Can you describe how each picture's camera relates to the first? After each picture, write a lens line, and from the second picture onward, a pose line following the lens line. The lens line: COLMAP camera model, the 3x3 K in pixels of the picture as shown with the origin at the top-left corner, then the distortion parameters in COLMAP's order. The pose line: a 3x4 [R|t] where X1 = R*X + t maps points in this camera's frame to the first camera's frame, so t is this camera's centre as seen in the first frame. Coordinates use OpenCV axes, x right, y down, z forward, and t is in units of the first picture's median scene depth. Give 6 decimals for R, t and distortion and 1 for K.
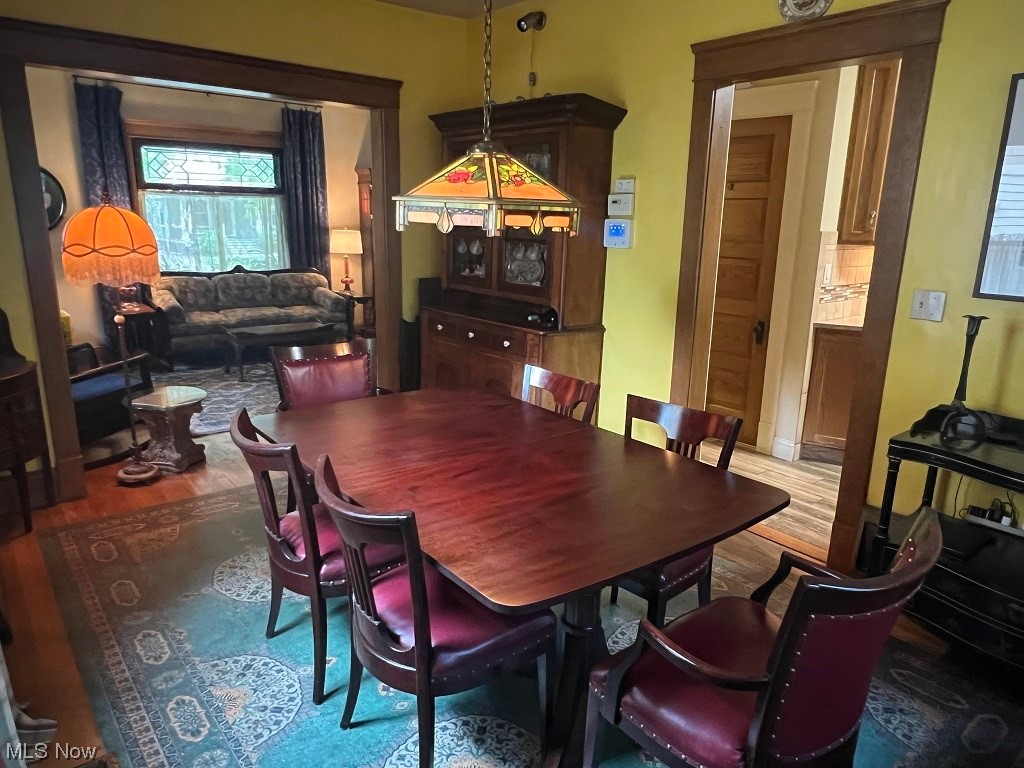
lens RADIAL K [[688.7, 0, 511.1], [0, 688.7, 389.6], [0, 0, 1]] dist [0.002054, 0.003411]
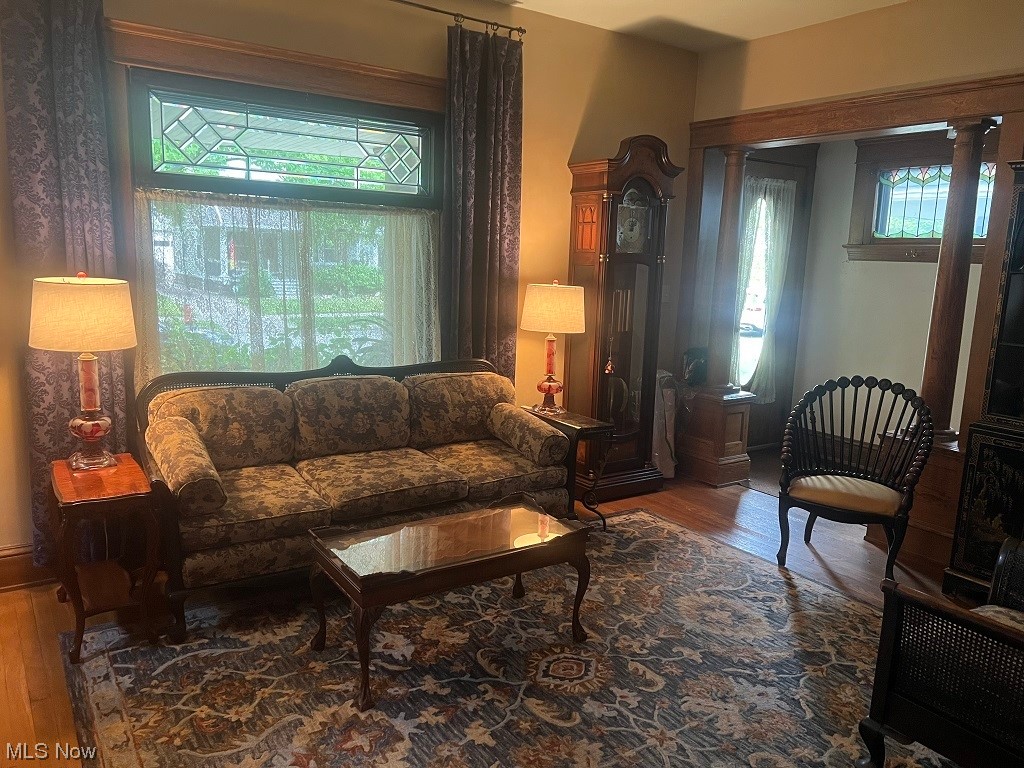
lens RADIAL K [[759.7, 0, 509.9], [0, 759.7, 382.5], [0, 0, 1]] dist [0.033050, -0.016132]
pose [[0.997141, 0.027238, -0.070484, -0.247647], [-0.033044, 0.996037, -0.082571, -0.125409], [0.067956, 0.084664, 0.994089, 0.504557]]
